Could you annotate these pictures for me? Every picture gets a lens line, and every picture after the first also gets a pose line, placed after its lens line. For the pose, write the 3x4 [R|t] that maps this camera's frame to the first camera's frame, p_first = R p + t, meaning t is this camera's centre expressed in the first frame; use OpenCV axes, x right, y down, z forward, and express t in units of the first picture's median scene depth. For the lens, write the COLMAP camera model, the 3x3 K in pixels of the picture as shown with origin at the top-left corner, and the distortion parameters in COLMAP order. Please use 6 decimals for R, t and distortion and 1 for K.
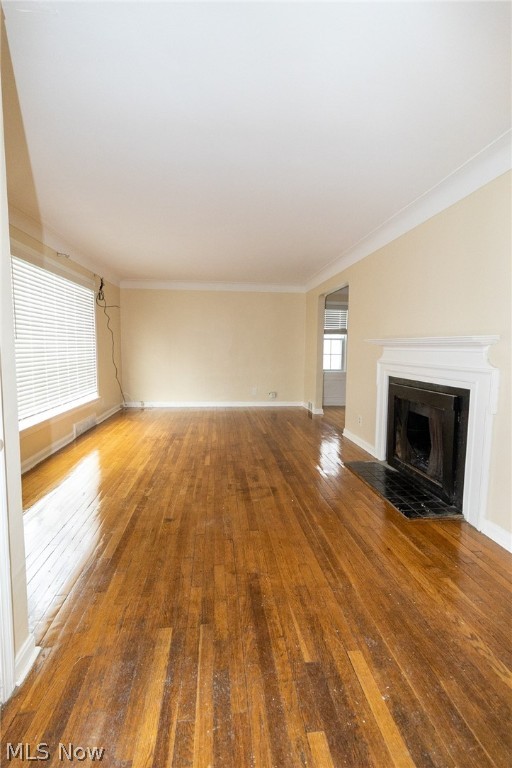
lens RADIAL K [[351.2, 0, 253.1], [0, 351.2, 381.3], [0, 0, 1]] dist [-0.001288, 0.000647]
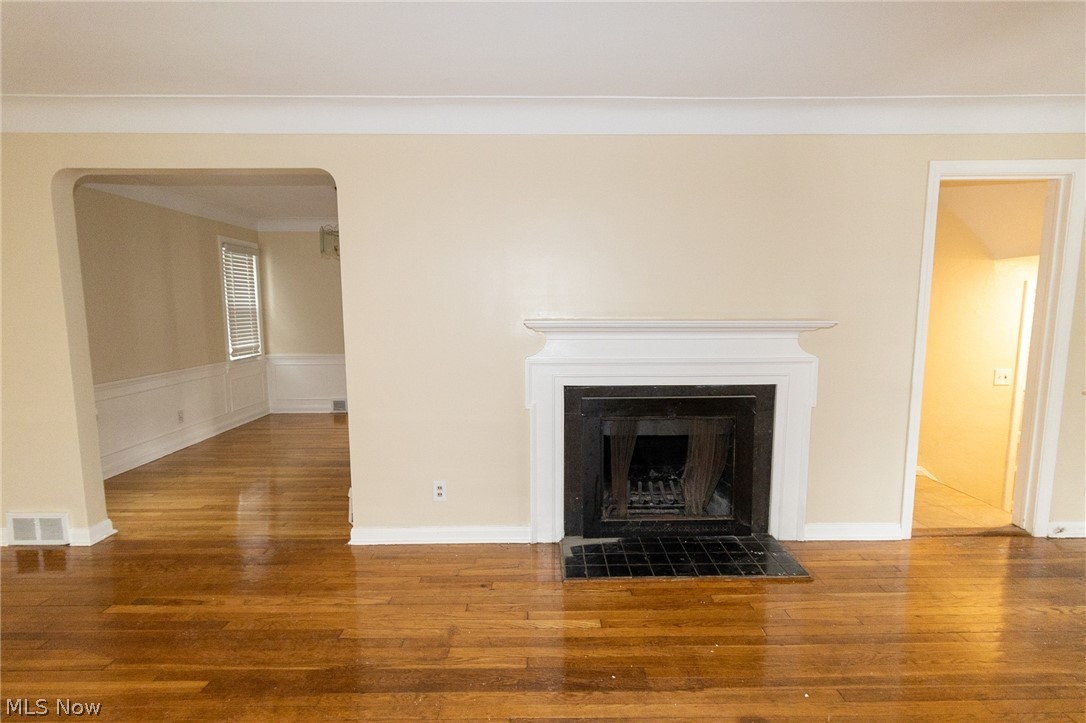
lens RADIAL K [[496.6, 0, 539.9], [0, 496.6, 362.0], [0, 0, 1]] dist [-0.001288, 0.000647]
pose [[0.101132, -0.123862, 0.987132, -0.494799], [0.103997, 0.988100, 0.113329, -0.187451], [-0.989423, 0.091197, 0.112810, 1.226823]]
